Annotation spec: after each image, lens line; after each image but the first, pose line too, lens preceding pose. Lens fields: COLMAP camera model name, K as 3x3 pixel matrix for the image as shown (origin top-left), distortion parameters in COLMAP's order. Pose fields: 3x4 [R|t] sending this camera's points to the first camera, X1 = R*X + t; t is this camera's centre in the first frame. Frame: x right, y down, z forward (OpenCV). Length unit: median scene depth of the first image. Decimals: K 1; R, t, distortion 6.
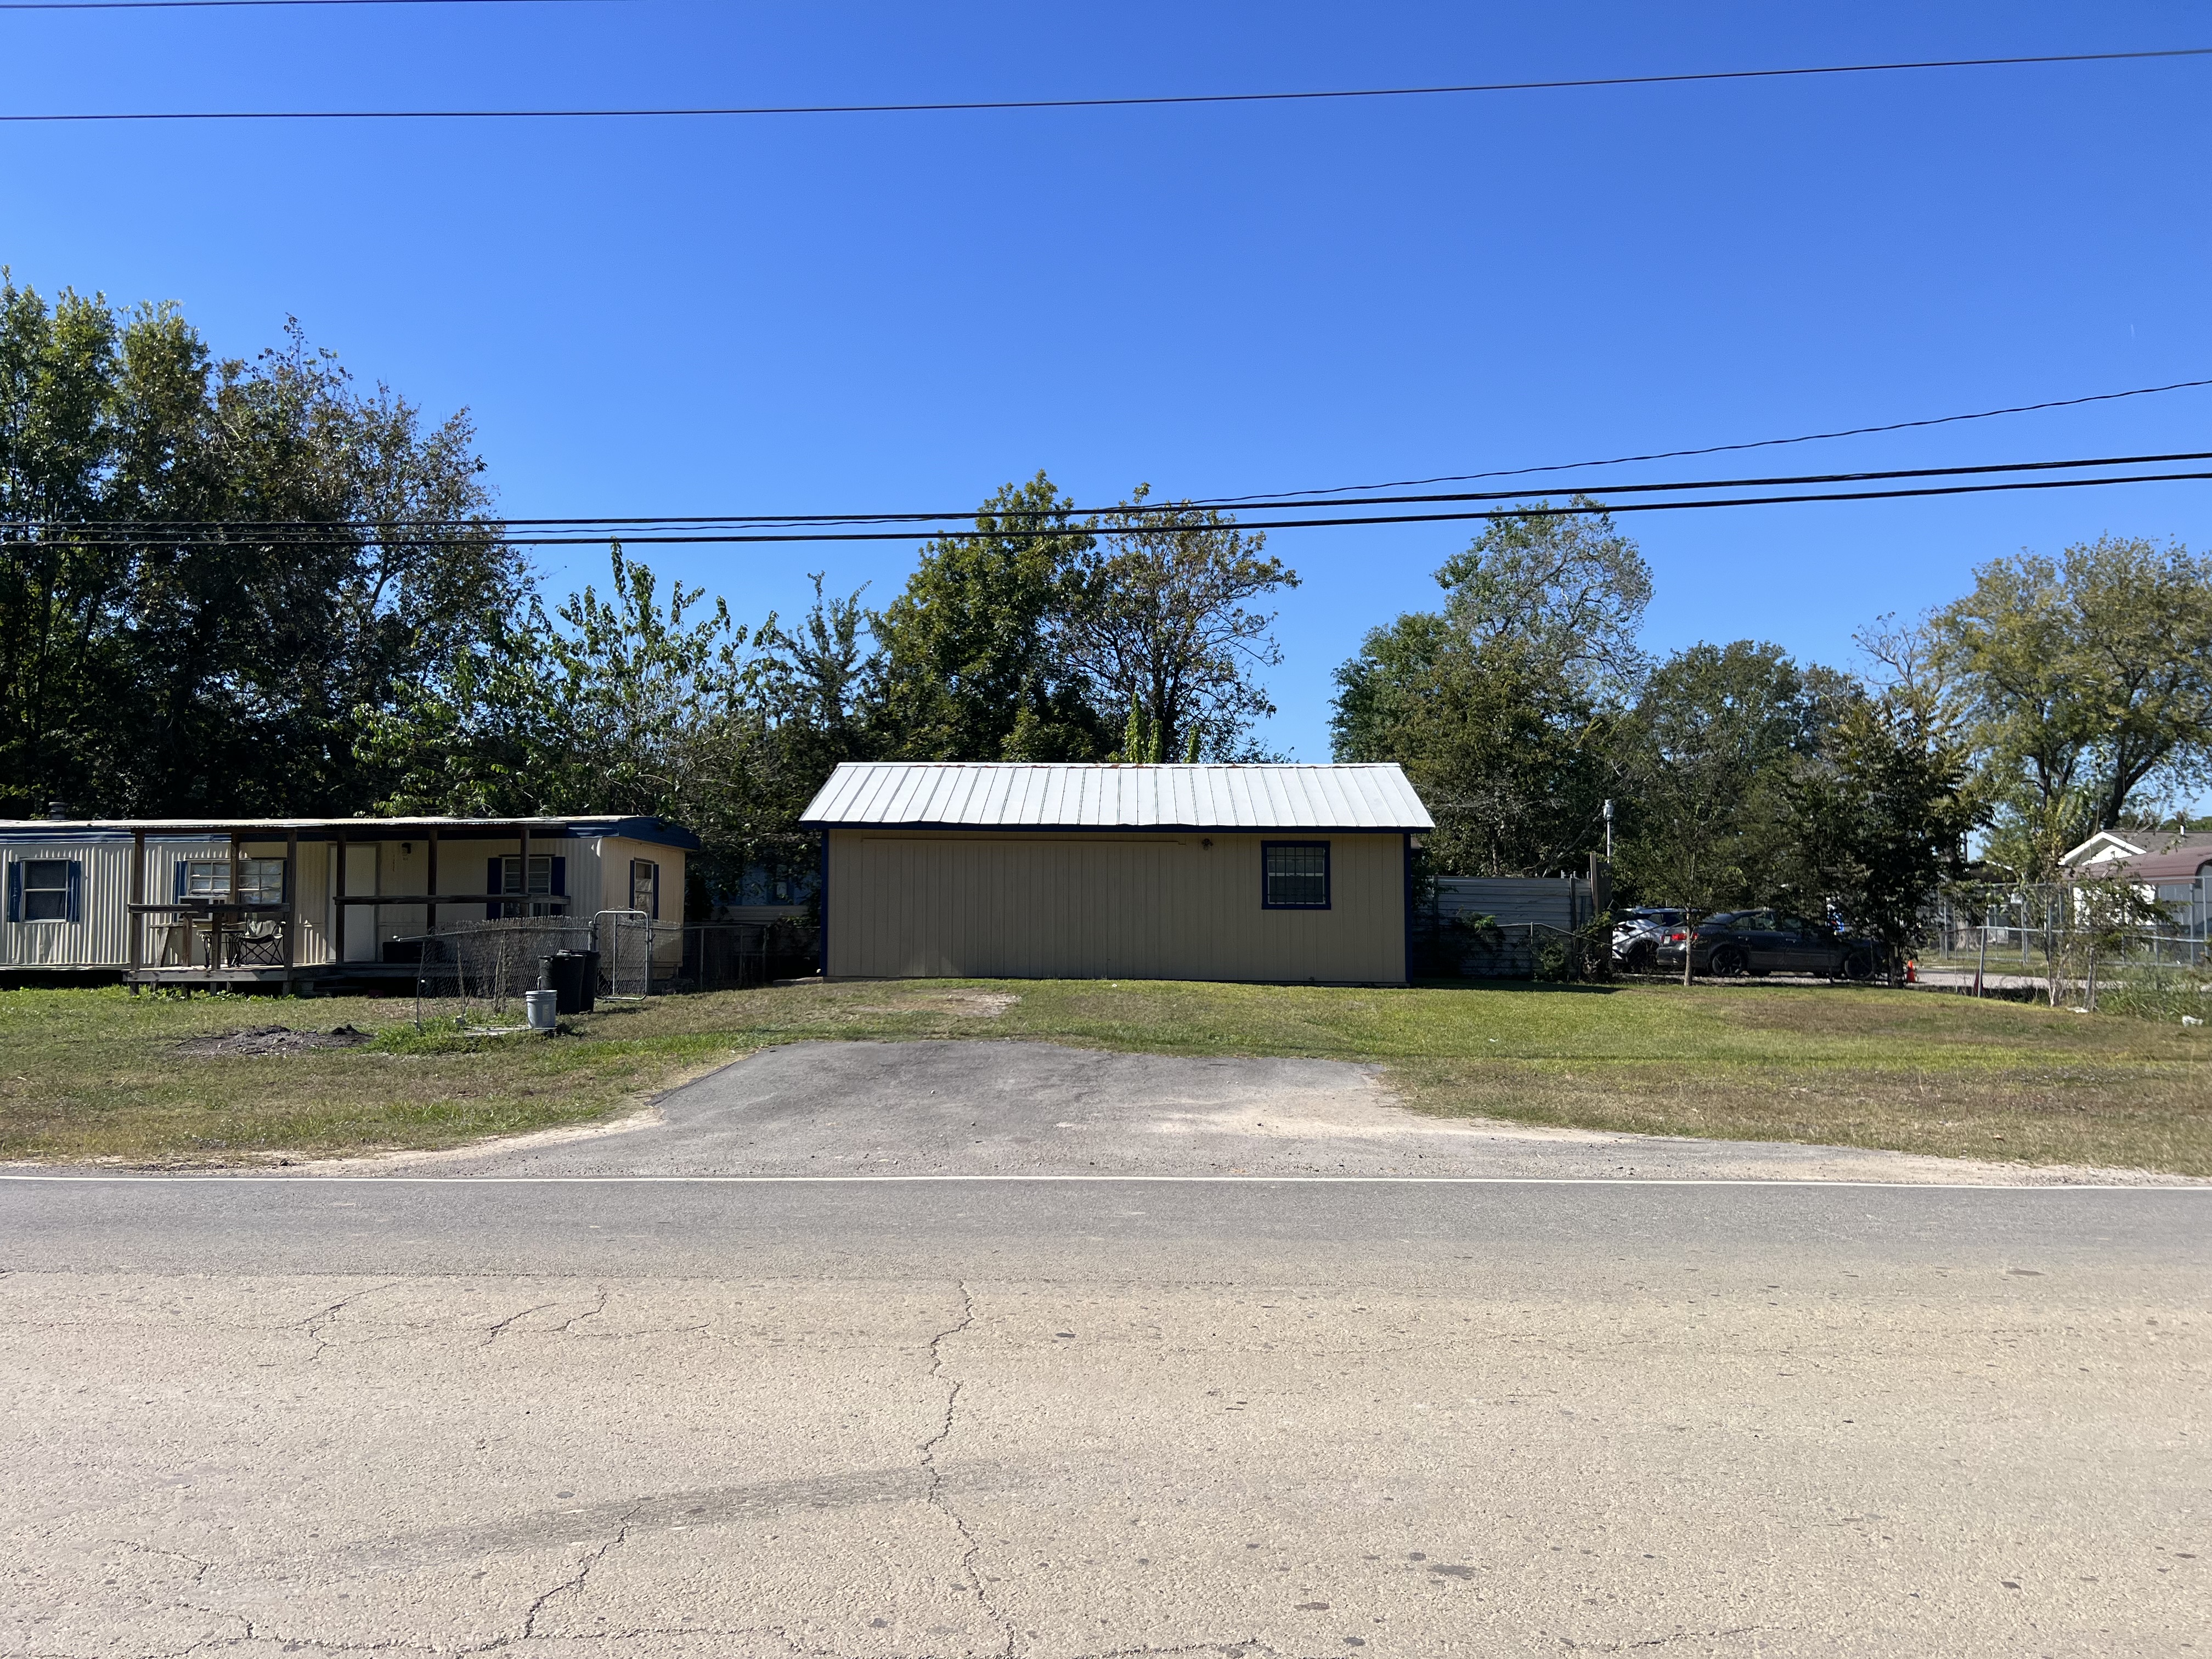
lens RADIAL K [[1657.9, 0, 1084.0], [0, 1657.9, 831.0], [0, 0, 1]] dist [0.070365, -0.084104]
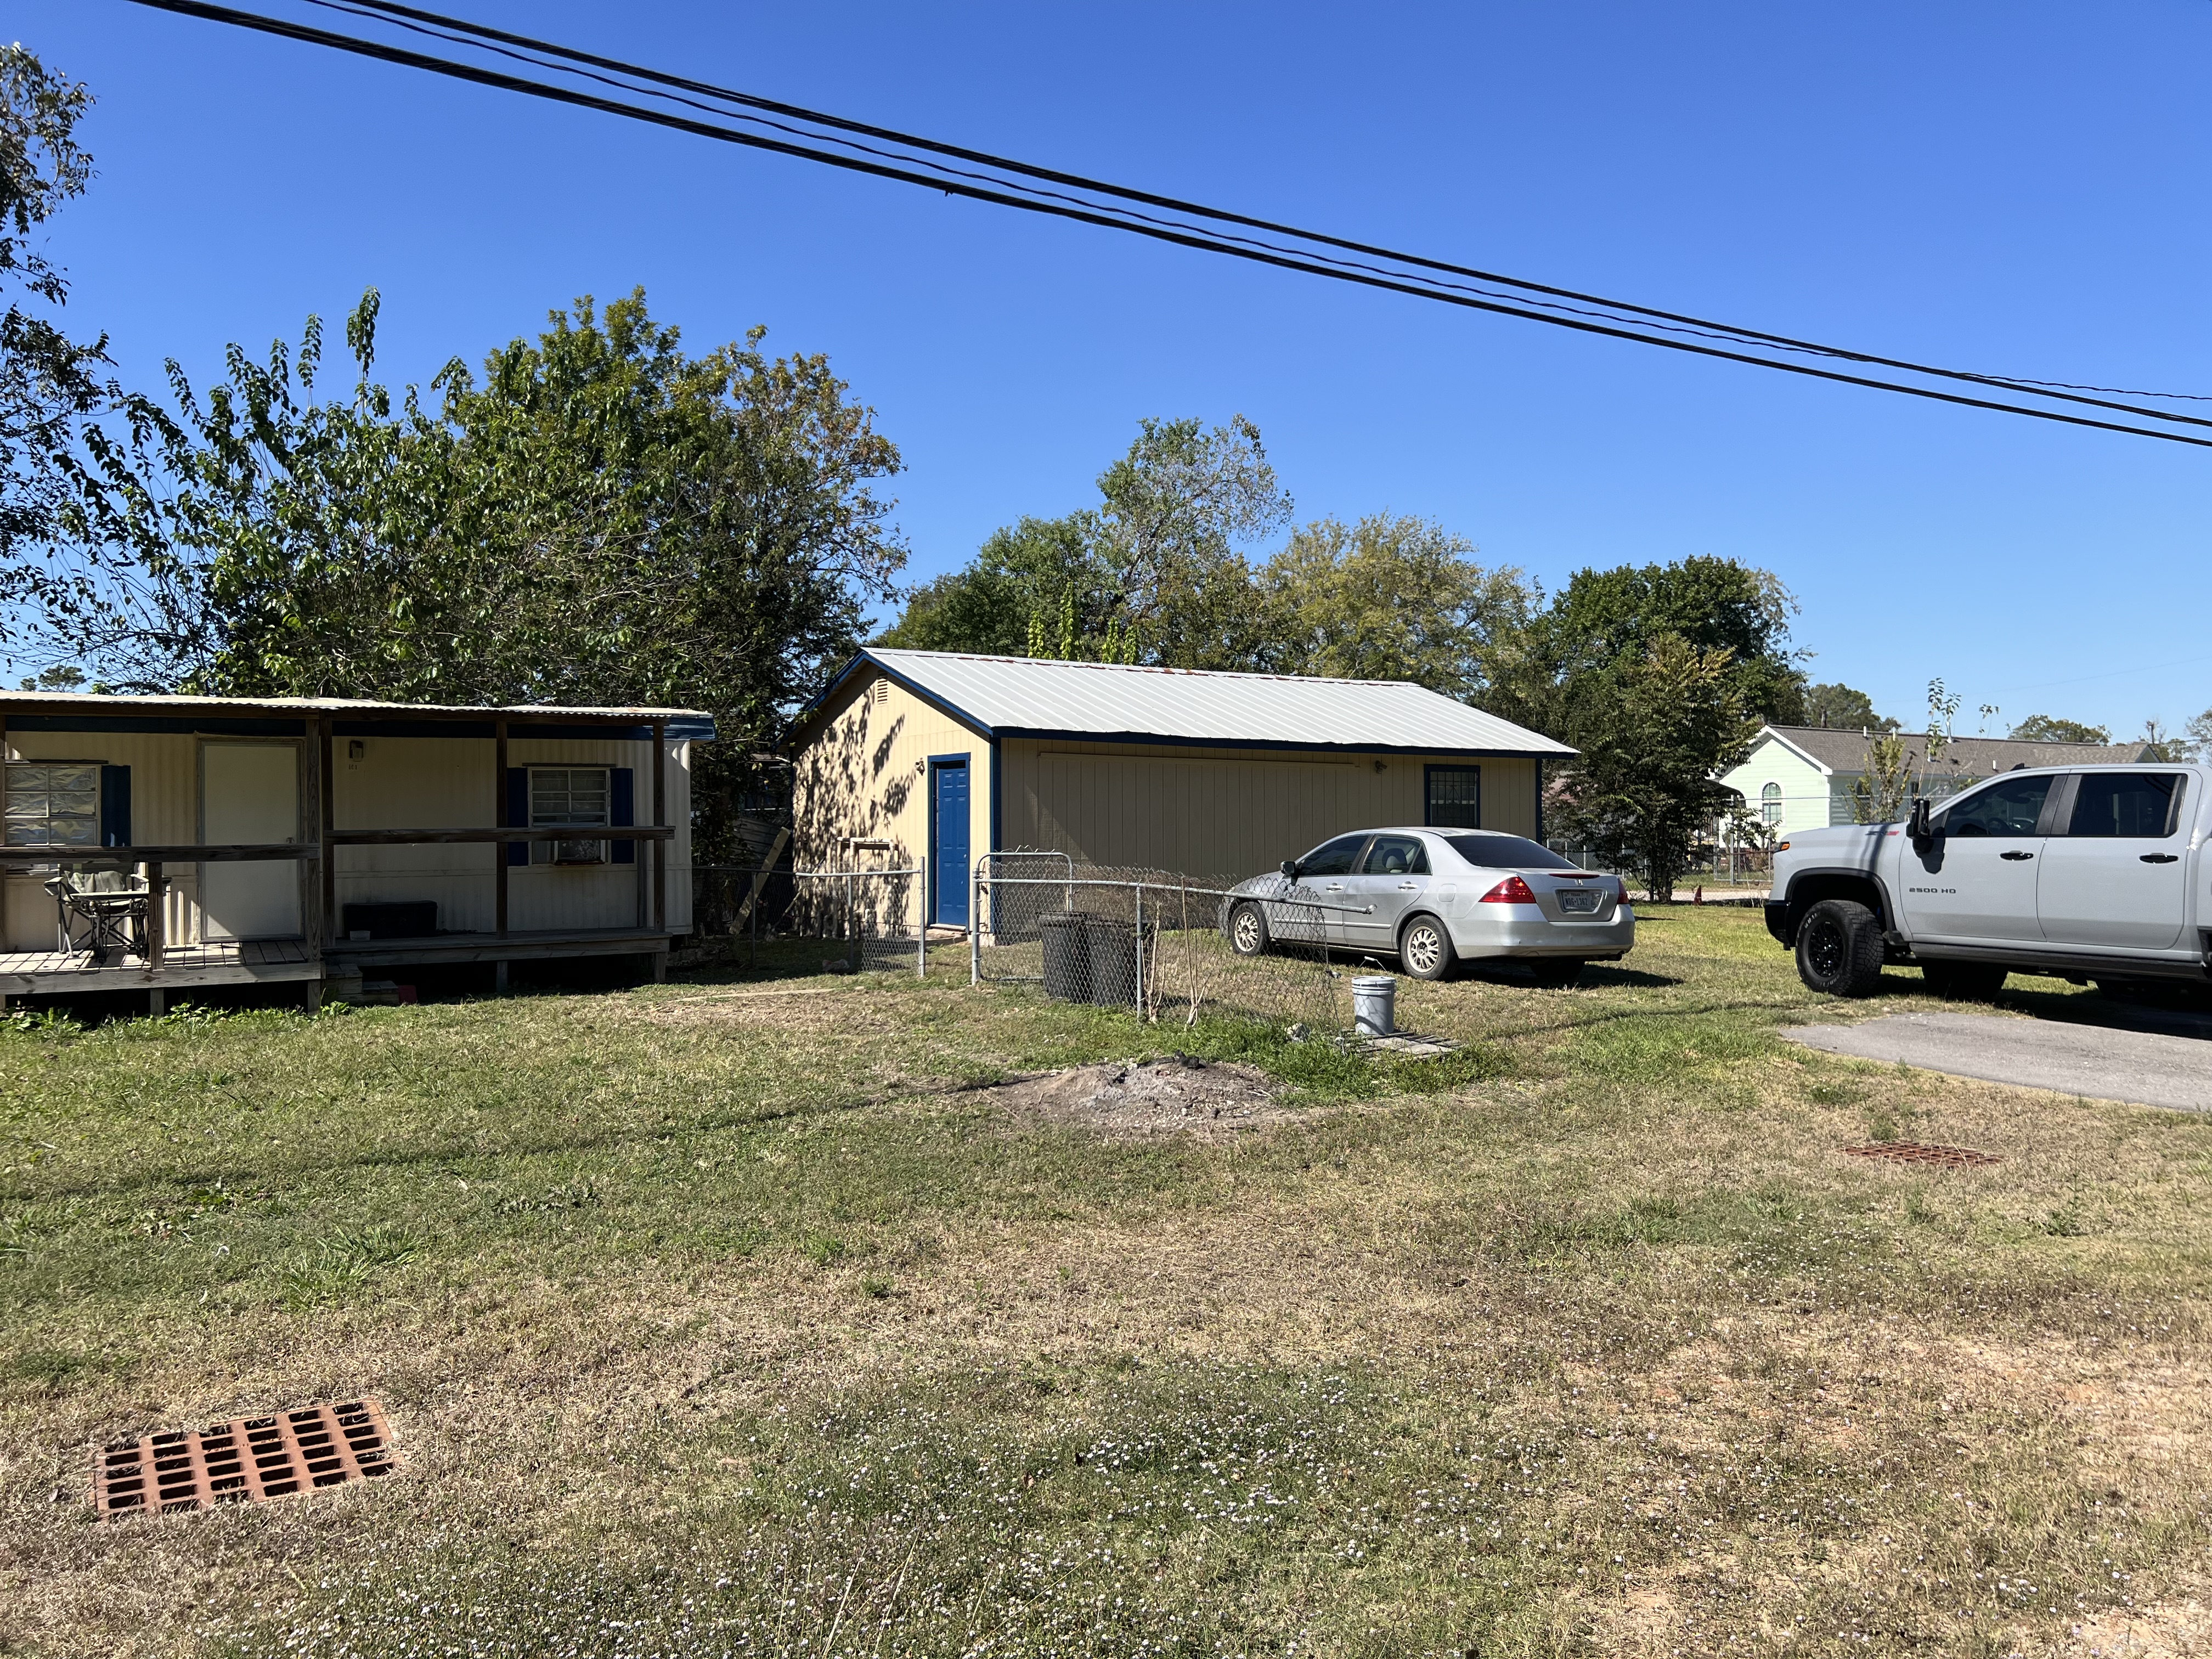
lens RADIAL K [[1657.9, 0, 1105.6], [0, 1657.9, 832.2], [0, 0, 1]] dist [0.070365, -0.084104]
pose [[0.826066, -0.004831, 0.563552, -0.531329], [-0.023936, 0.998760, 0.043647, 0.007397], [-0.563064, -0.049544, 0.824927, 0.350544]]
